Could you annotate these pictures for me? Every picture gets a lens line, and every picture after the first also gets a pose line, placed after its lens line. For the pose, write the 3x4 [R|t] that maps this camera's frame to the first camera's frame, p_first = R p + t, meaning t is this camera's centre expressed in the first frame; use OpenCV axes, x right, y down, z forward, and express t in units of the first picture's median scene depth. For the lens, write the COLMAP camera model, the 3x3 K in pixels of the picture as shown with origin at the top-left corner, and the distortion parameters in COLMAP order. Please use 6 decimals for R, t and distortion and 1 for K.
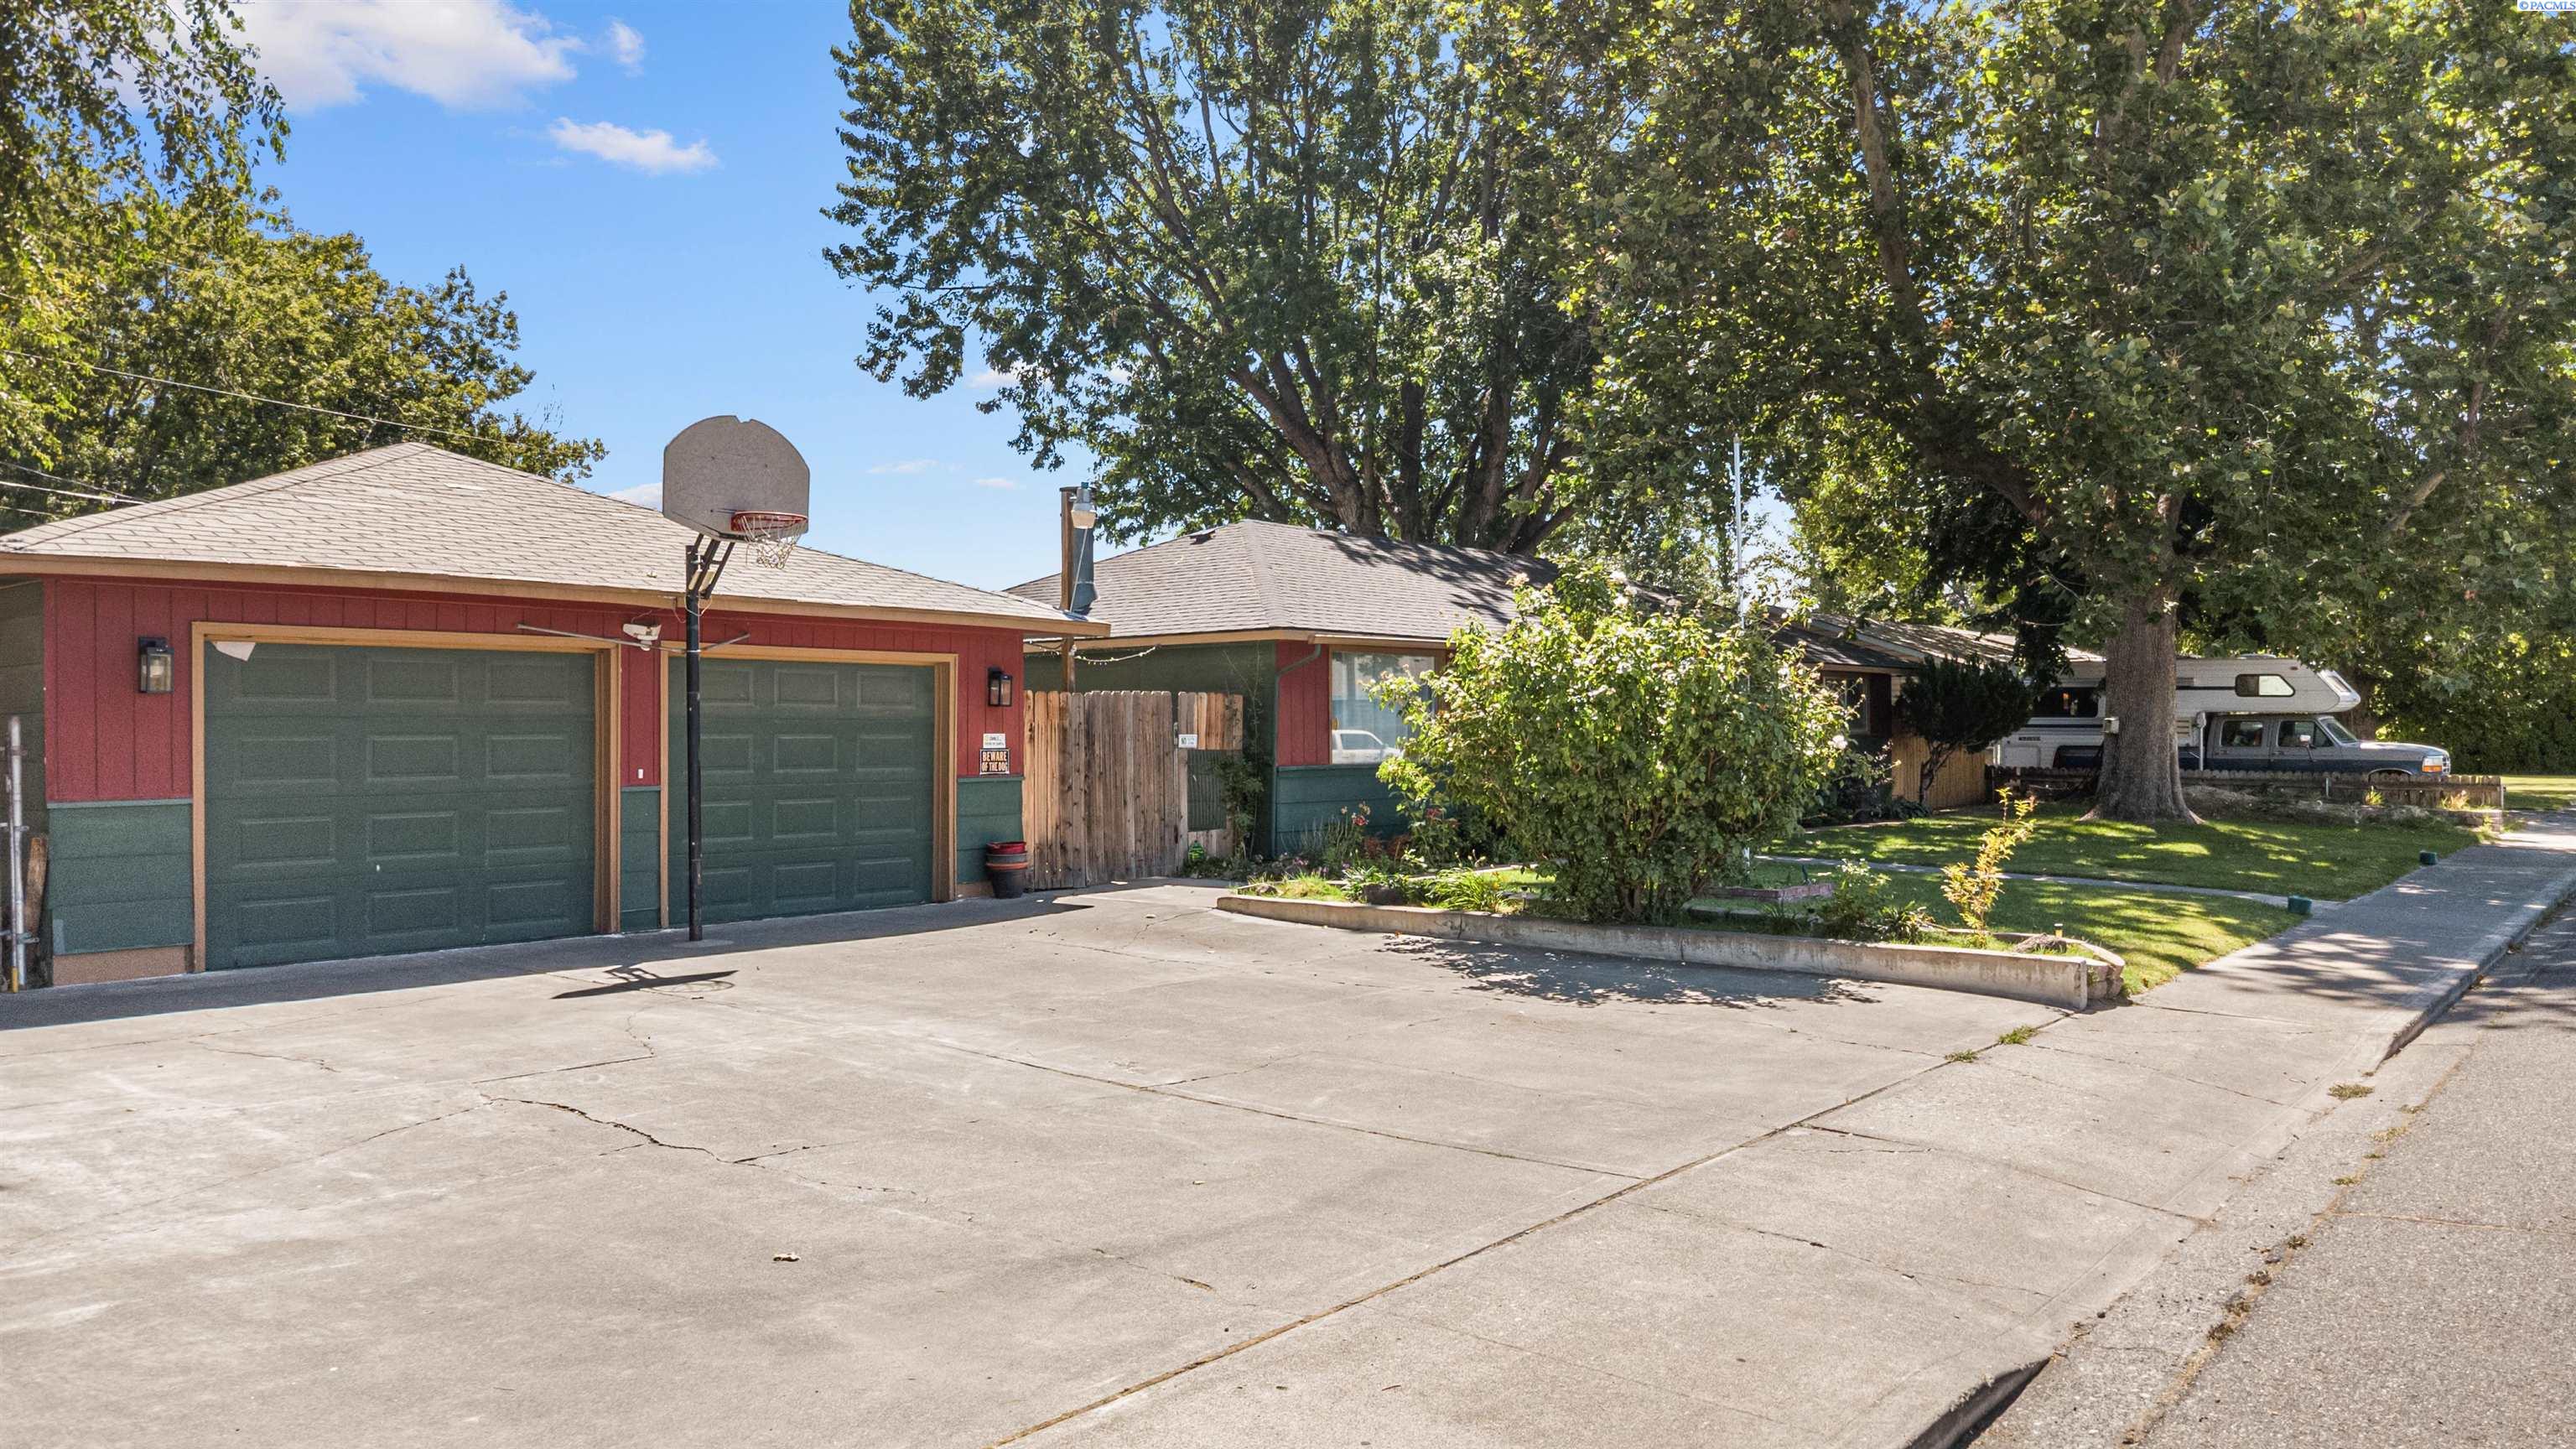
lens RADIAL K [[1824.8, 0, 1288.0], [0, 1824.8, 724.5], [0, 0, 1]] dist [0.010265, -0.007660]
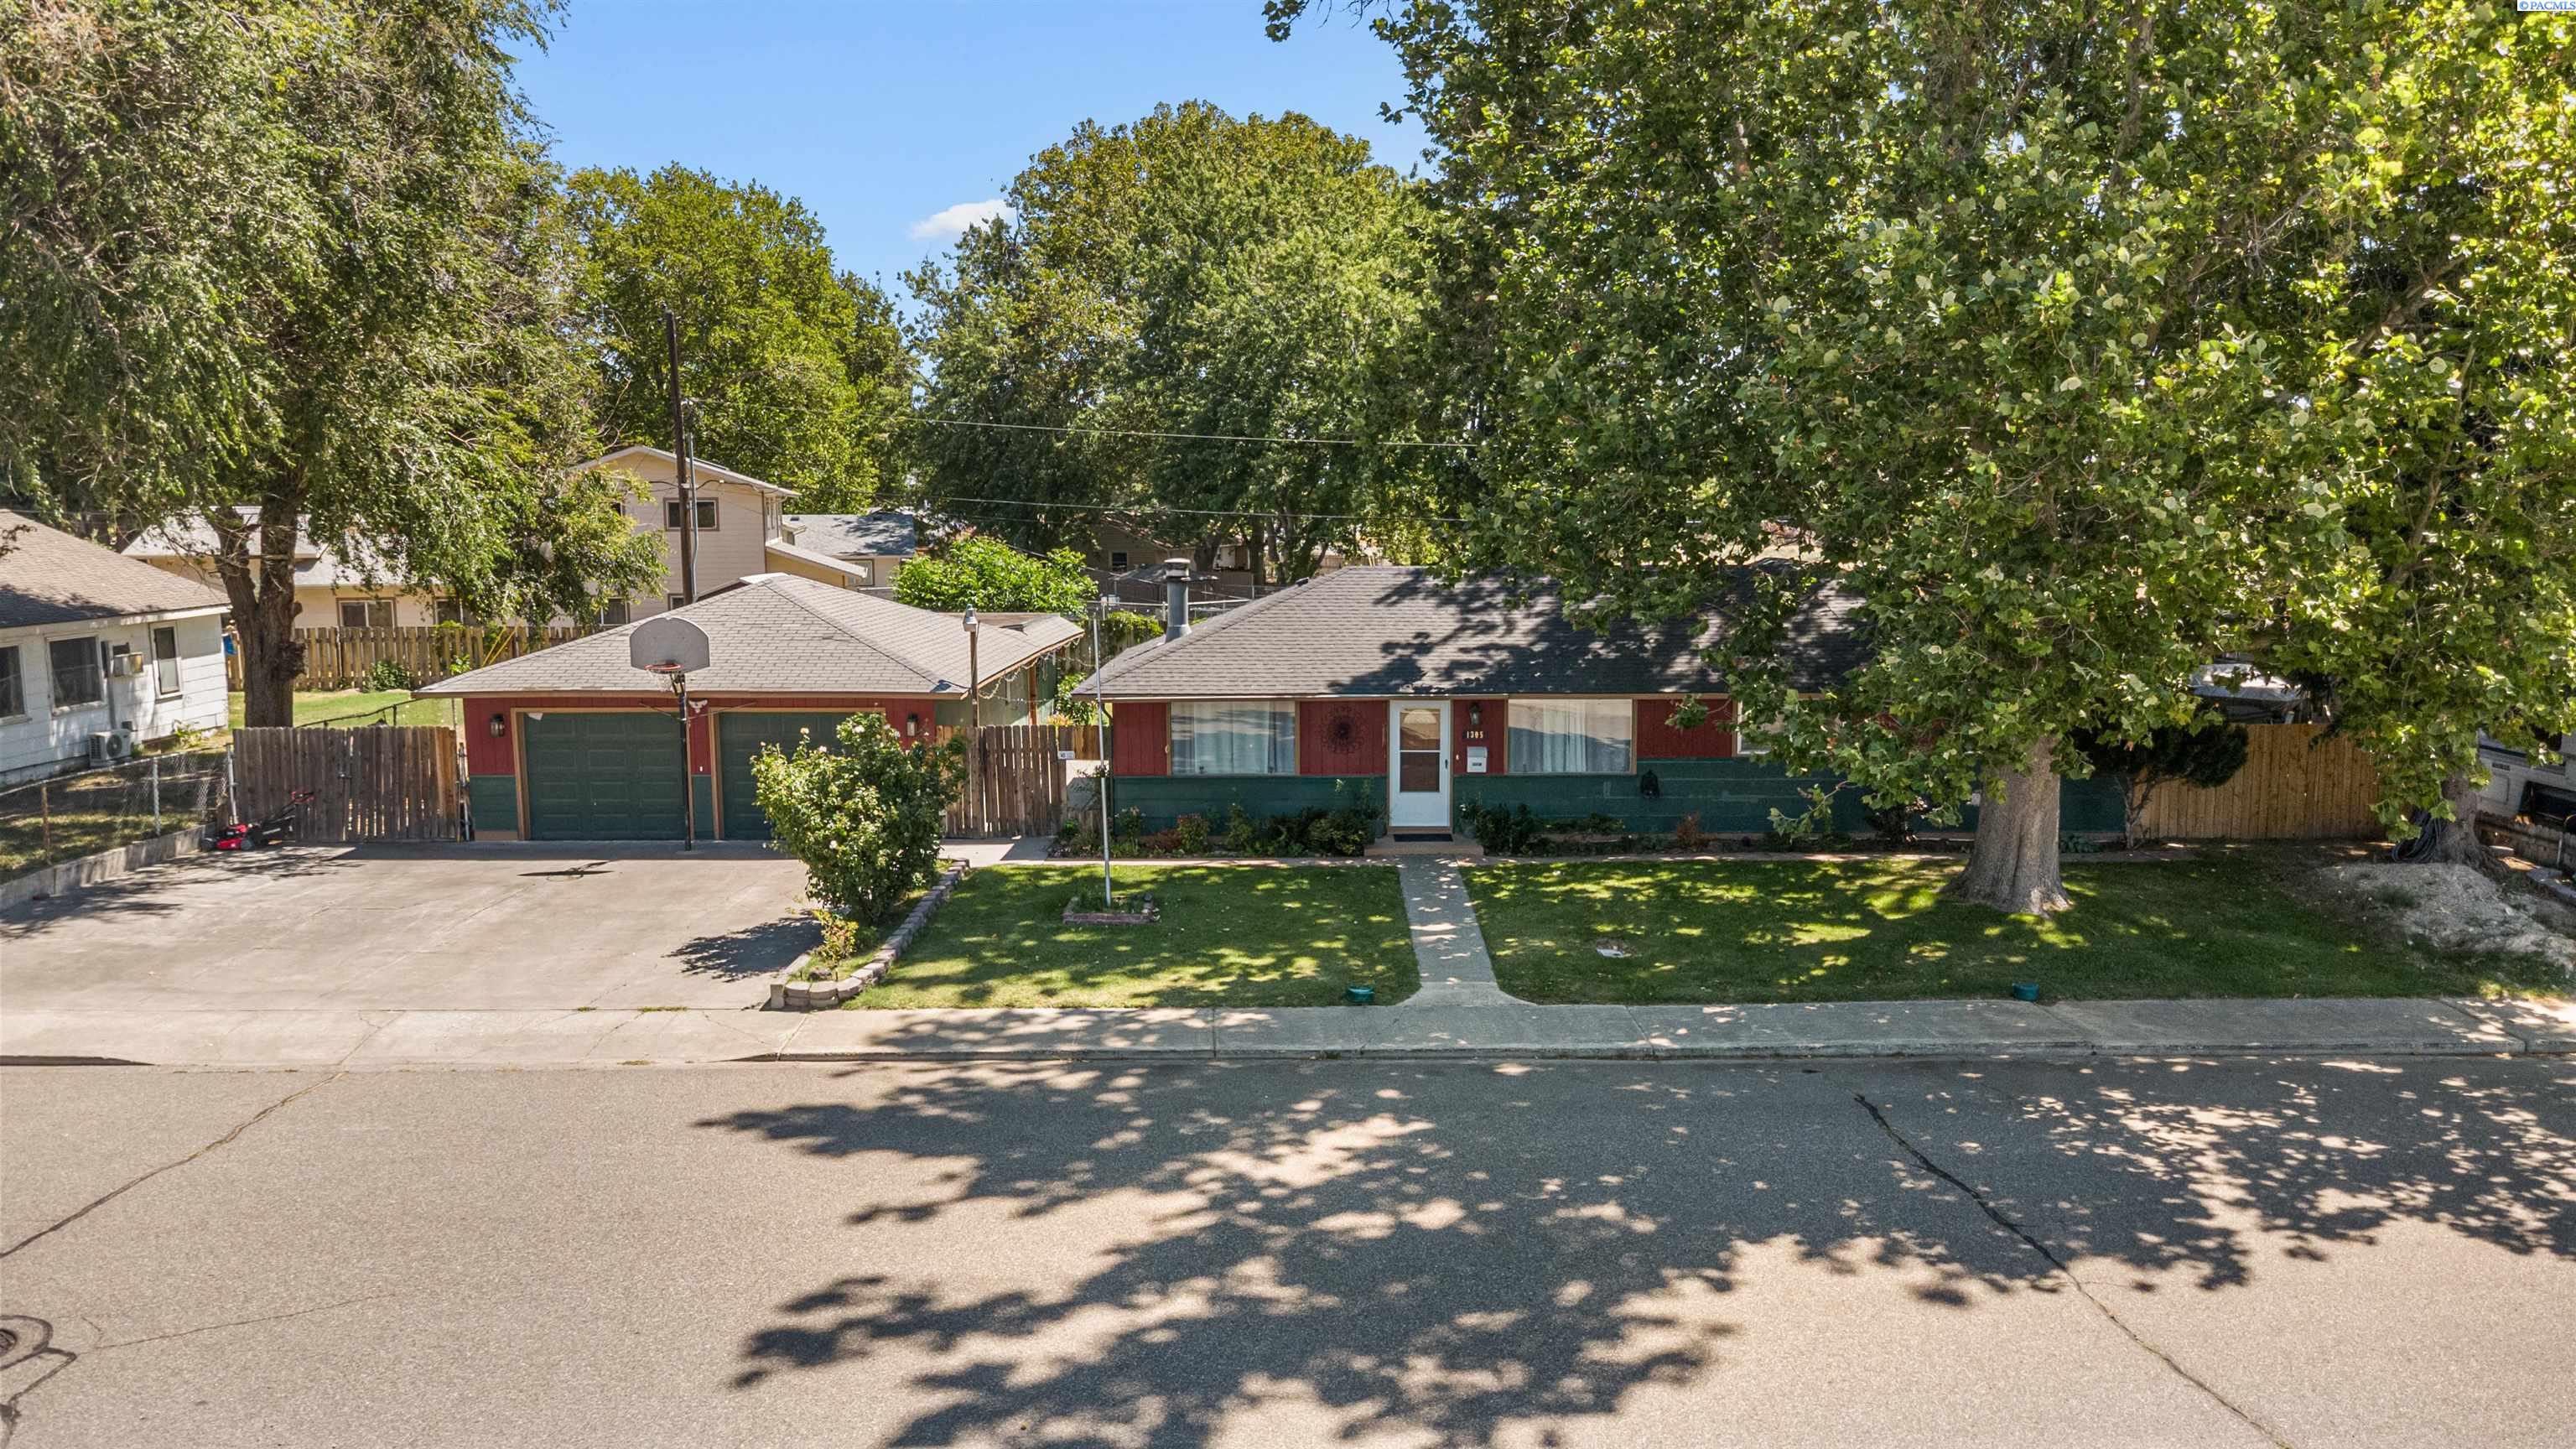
lens RADIAL K [[1824.8, 0, 1288.0], [0, 1824.8, 724.5], [0, 0, 1]] dist [0.010265, -0.007660]
pose [[0.637706, 0.094624, -0.764446, 1.471363], [0.004868, 0.991911, 0.126841, -0.251789], [0.770265, -0.084608, 0.632087, 0.153548]]
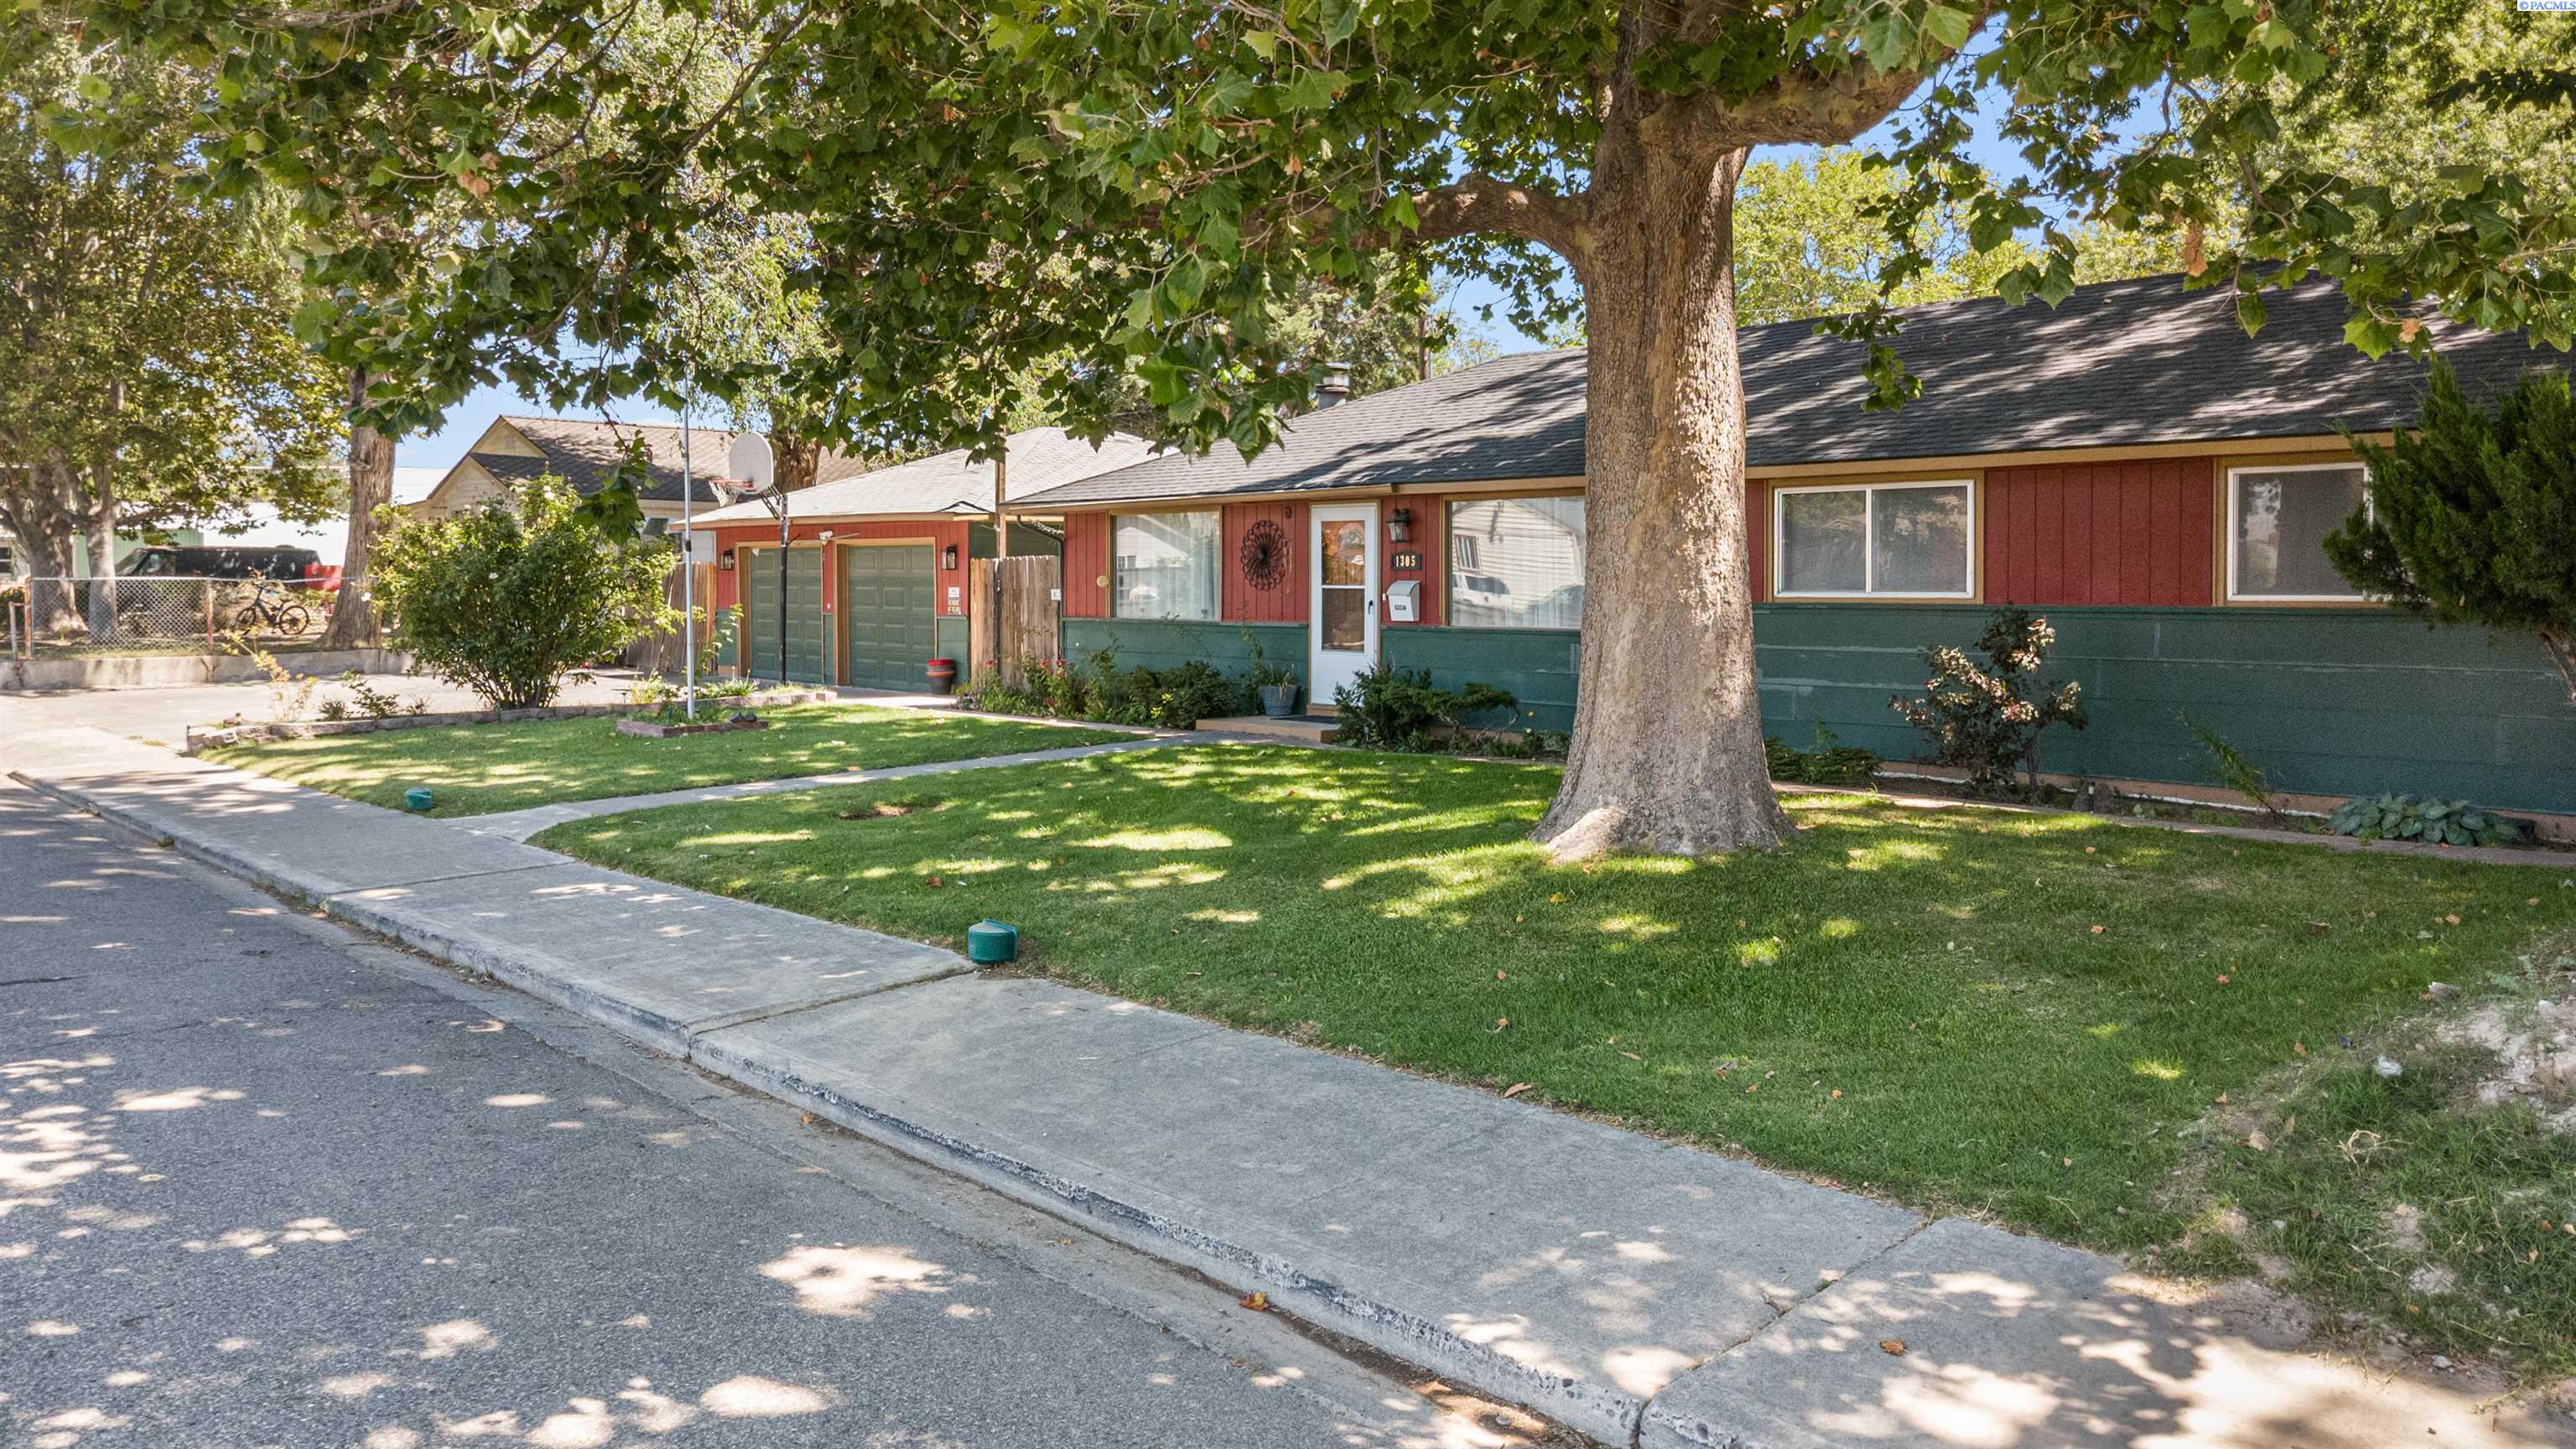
lens RADIAL K [[1824.8, 0, 1288.0], [0, 1824.8, 724.5], [0, 0, 1]] dist [0.010265, -0.007660]
pose [[-0.102427, 0.088038, -0.990837, 1.357513], [0.006860, 0.996115, 0.087798, -0.013423], [0.994717, 0.002195, -0.102633, 1.465160]]
